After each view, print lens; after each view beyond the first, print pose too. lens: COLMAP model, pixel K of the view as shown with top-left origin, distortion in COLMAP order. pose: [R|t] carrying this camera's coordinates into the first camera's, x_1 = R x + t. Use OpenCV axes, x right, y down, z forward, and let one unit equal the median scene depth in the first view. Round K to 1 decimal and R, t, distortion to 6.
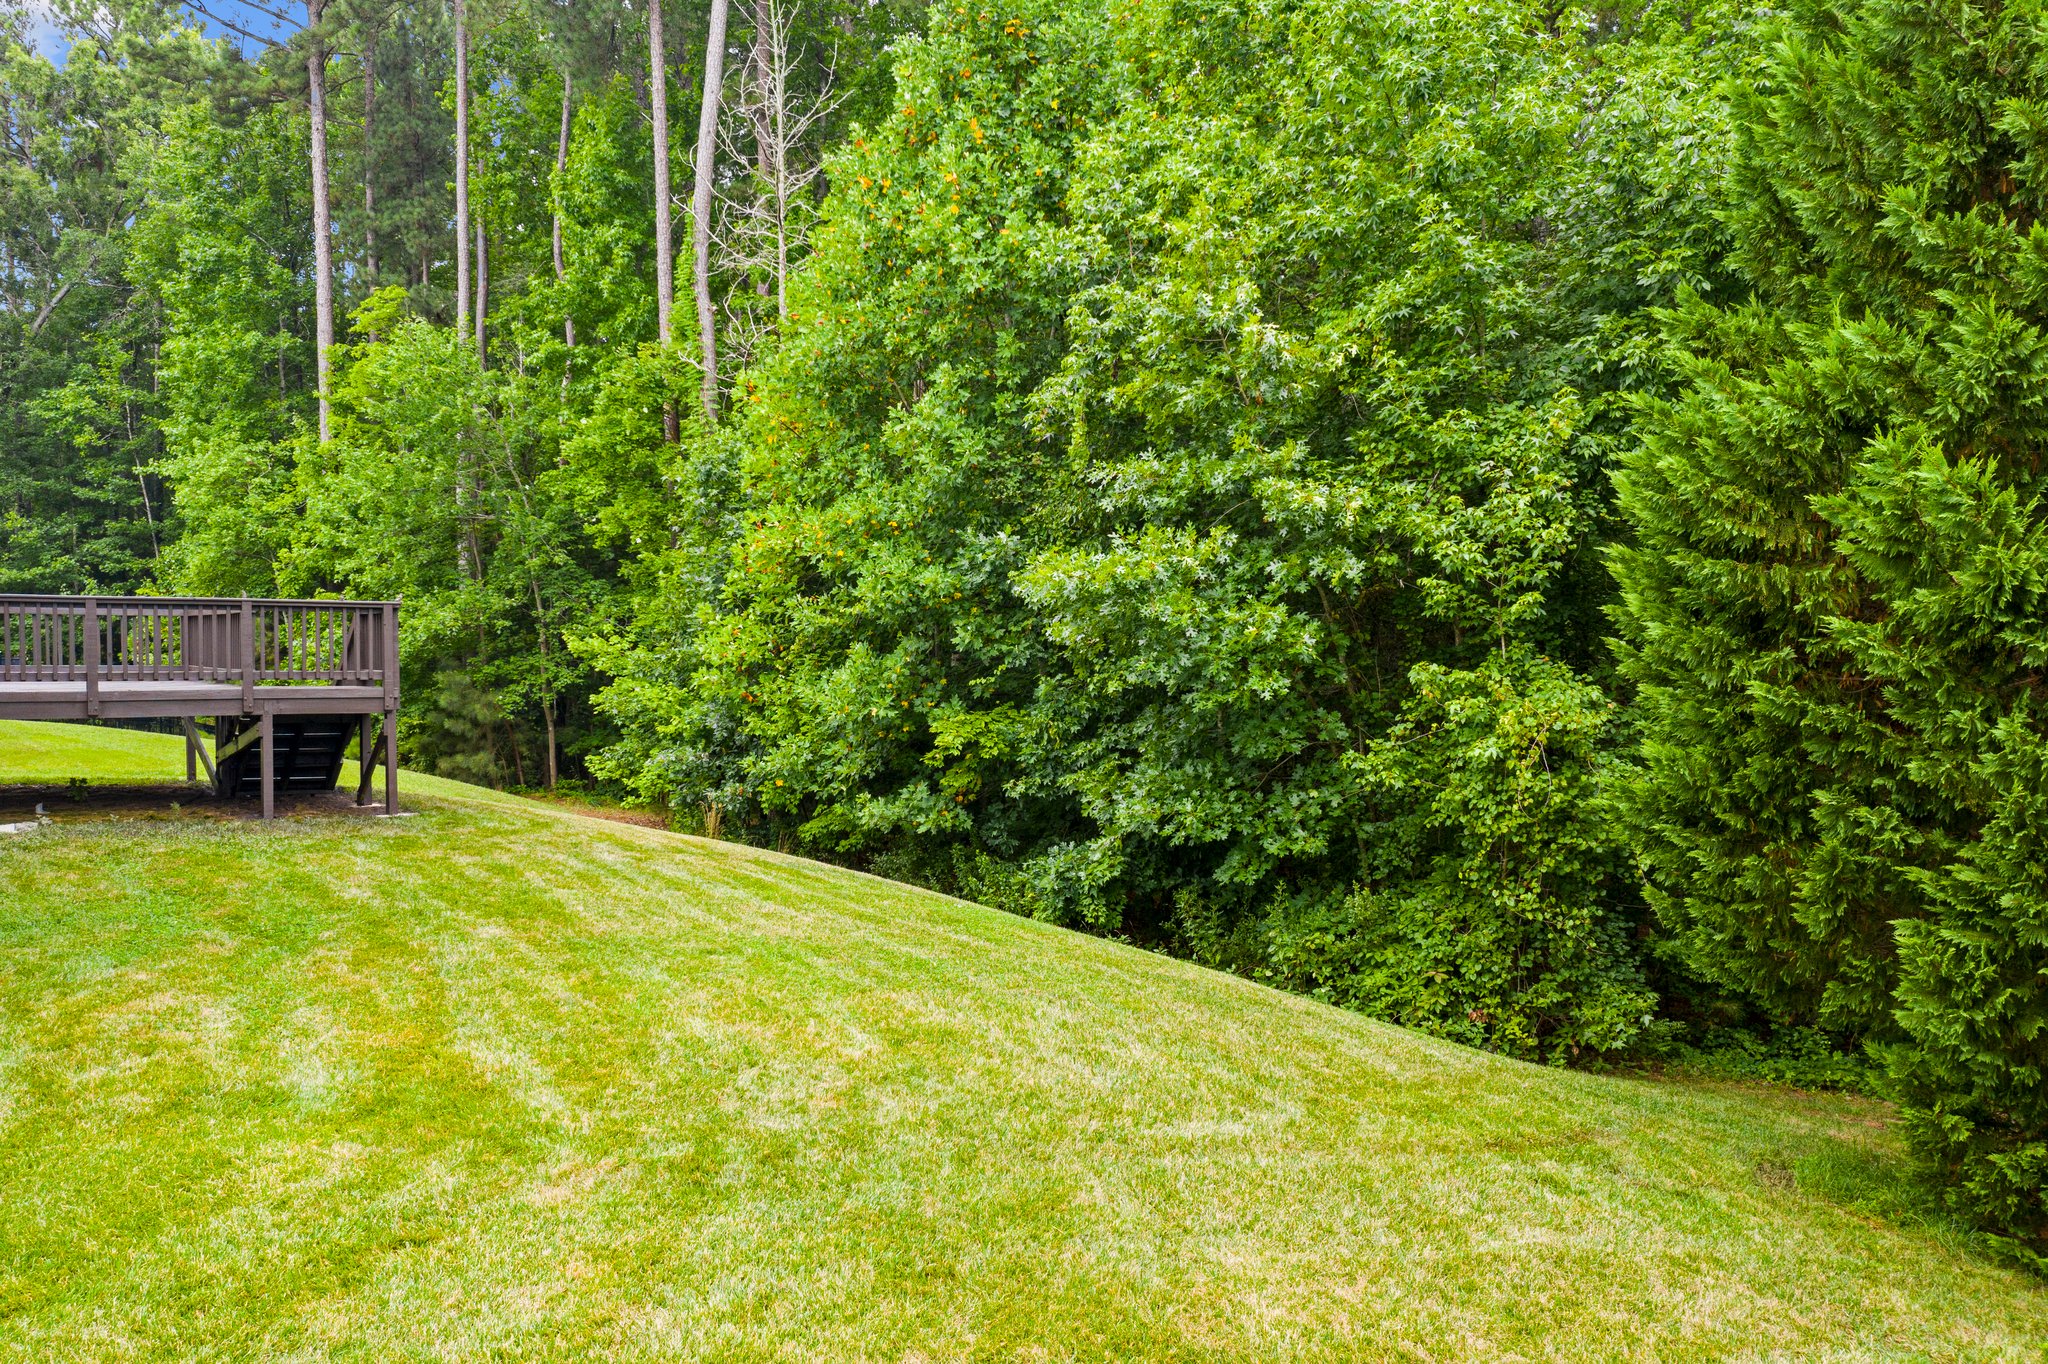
lens RADIAL K [[1627.8, 0, 1024.7], [0, 1627.8, 715.8], [0, 0, 1]] dist [-0.005277, 0.009013]
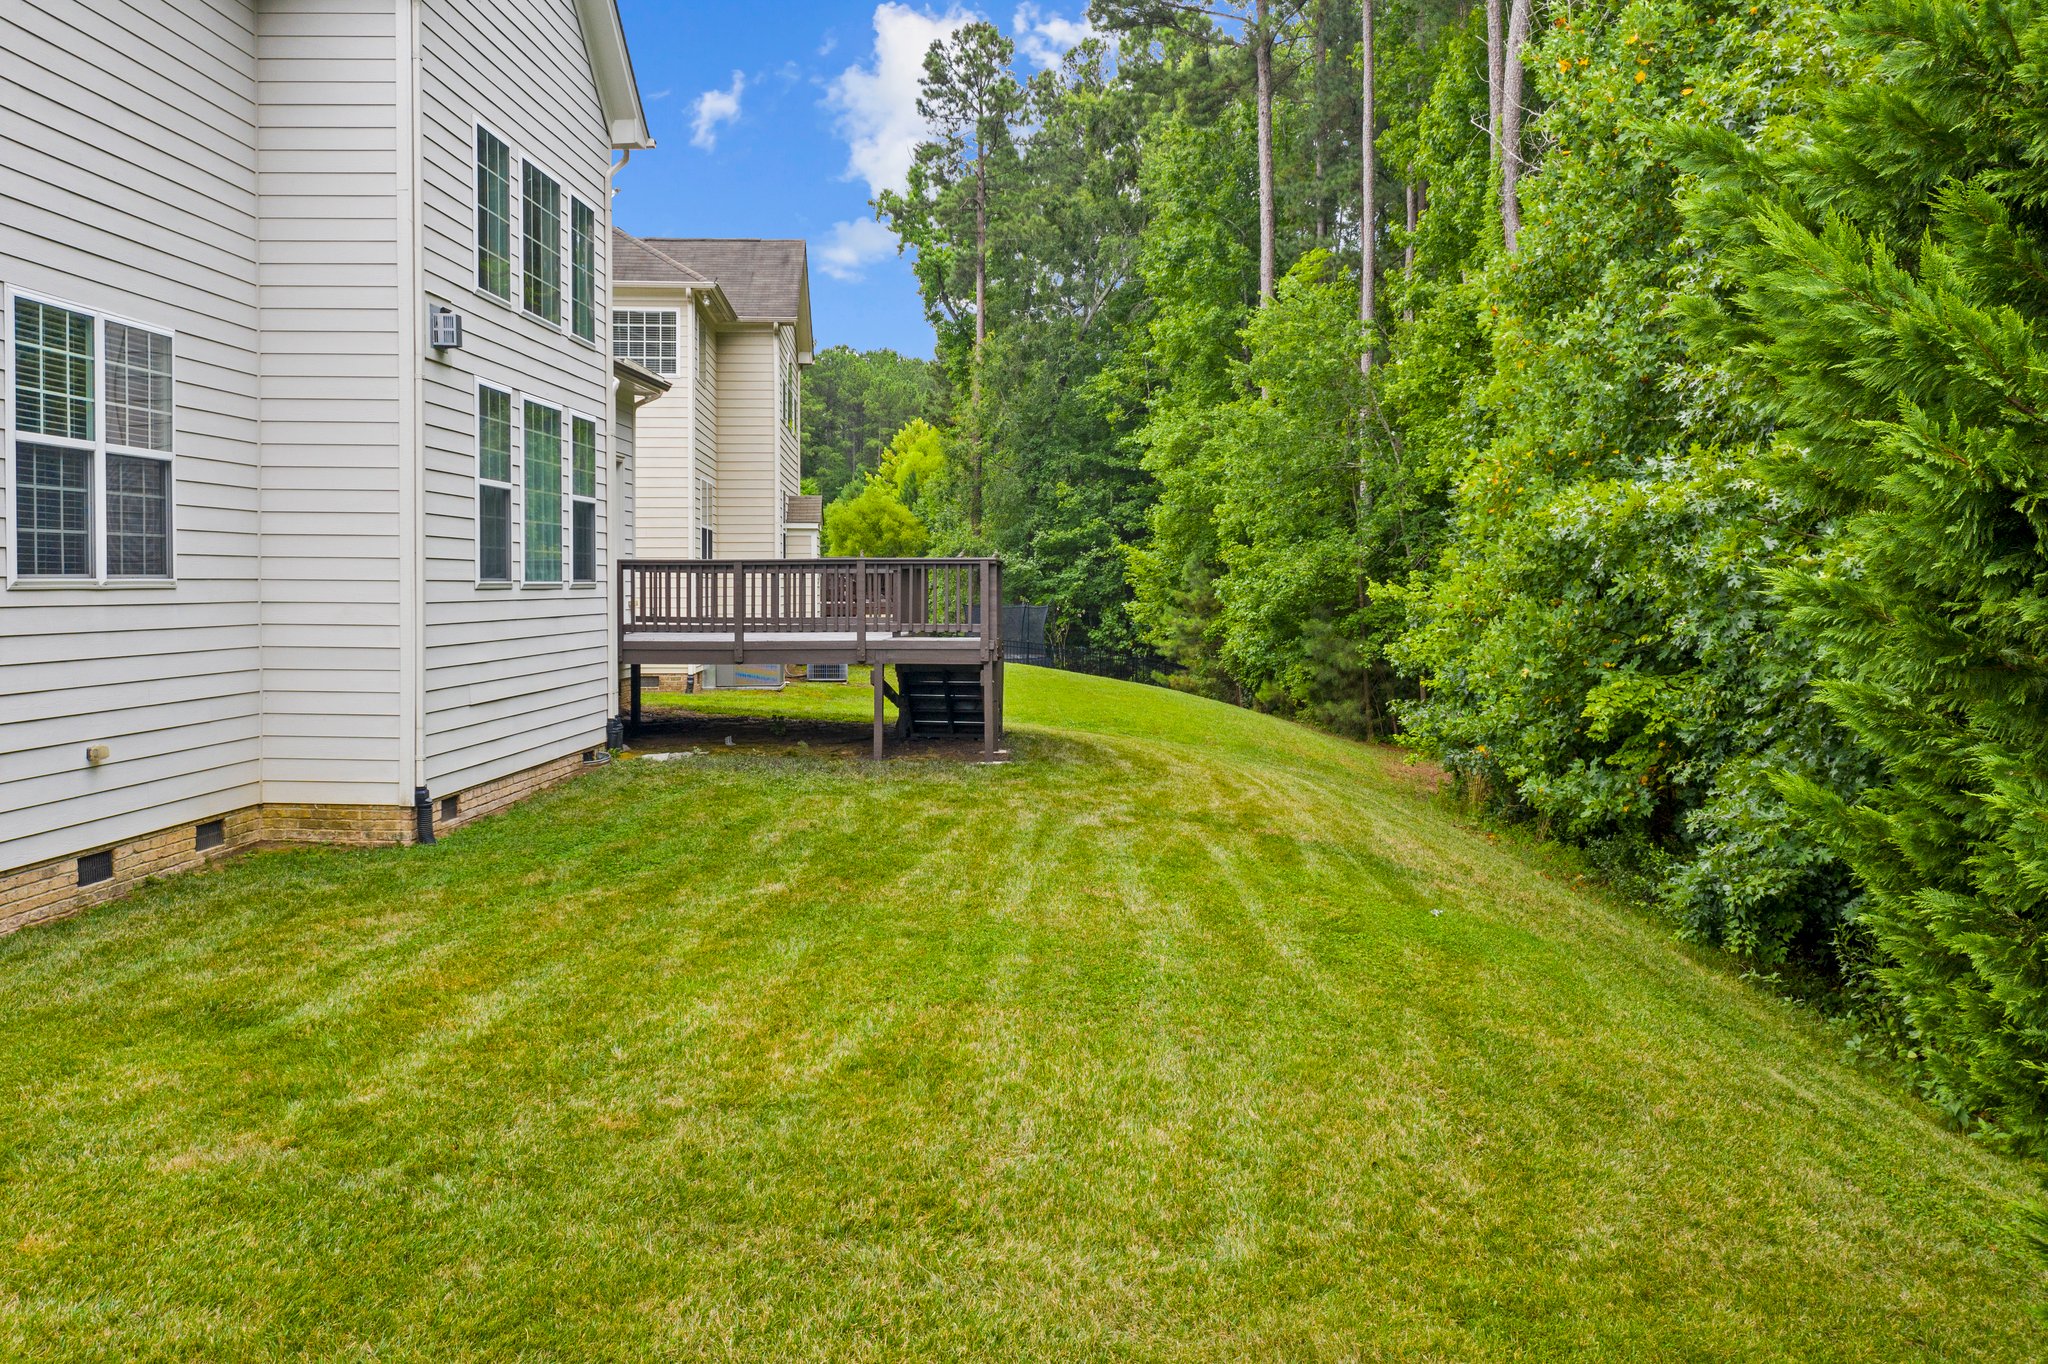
lens RADIAL K [[1627.8, 0, 992.2], [0, 1627.8, 604.3], [0, 0, 1]] dist [-0.005277, 0.009013]
pose [[0.784404, -0.002095, -0.620247, 0.088886], [-0.019064, 0.999440, -0.027485, -0.003983], [0.619958, 0.033384, 0.783925, 0.059860]]
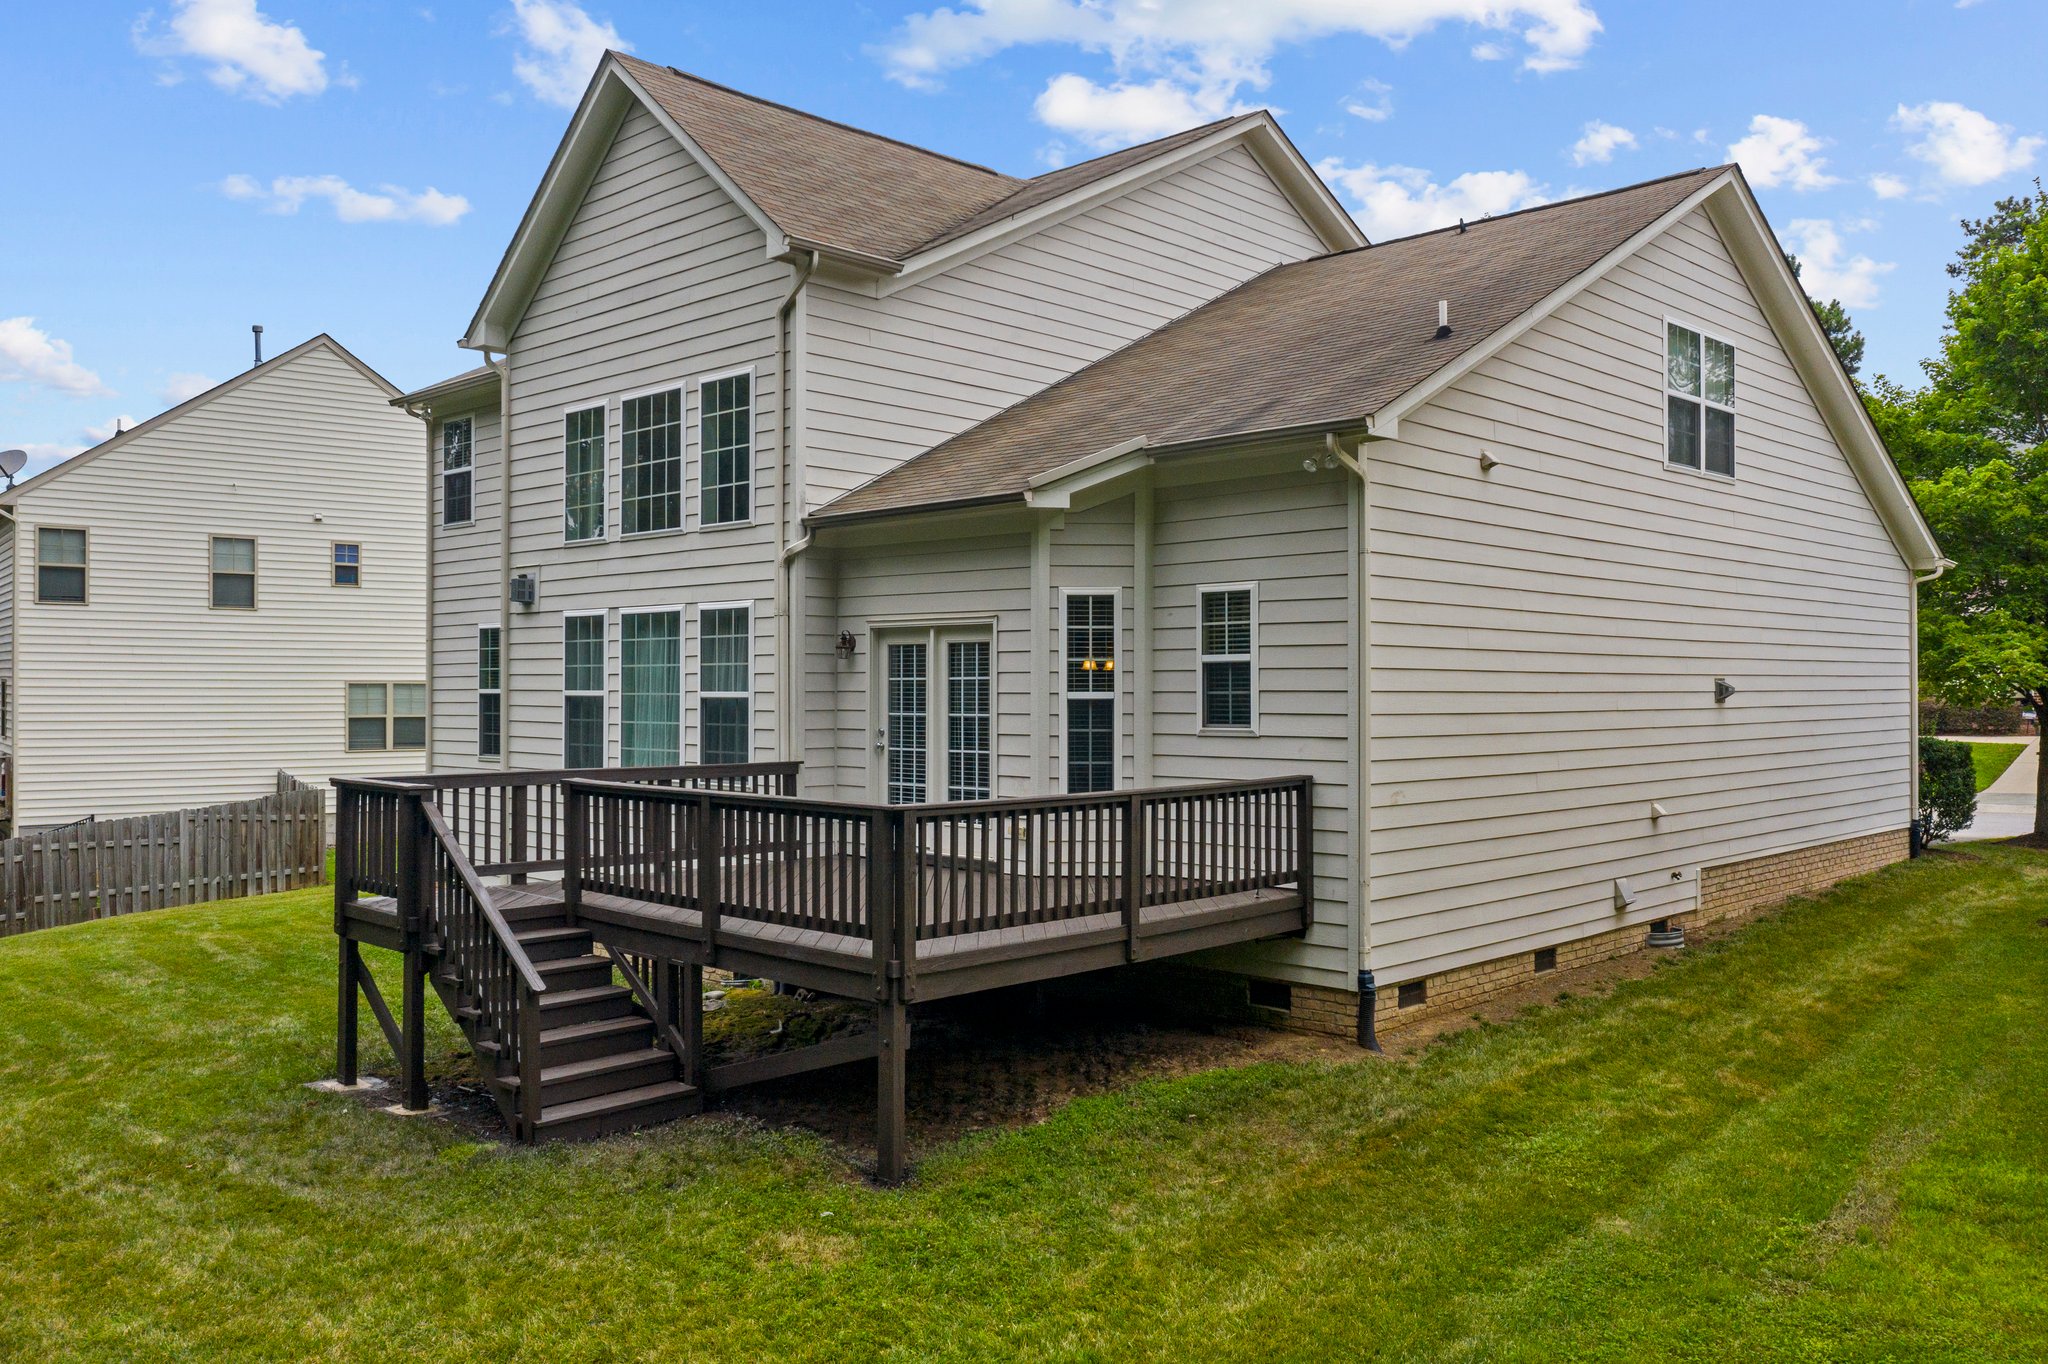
lens RADIAL K [[1627.8, 0, 1032.4], [0, 1627.8, 682.4], [0, 0, 1]] dist [-0.005277, 0.009013]
pose [[-0.984064, -0.008550, -0.177606, -0.189787], [-0.016910, 0.998816, 0.045610, -0.051252], [0.177006, 0.047887, -0.983044, 0.591850]]
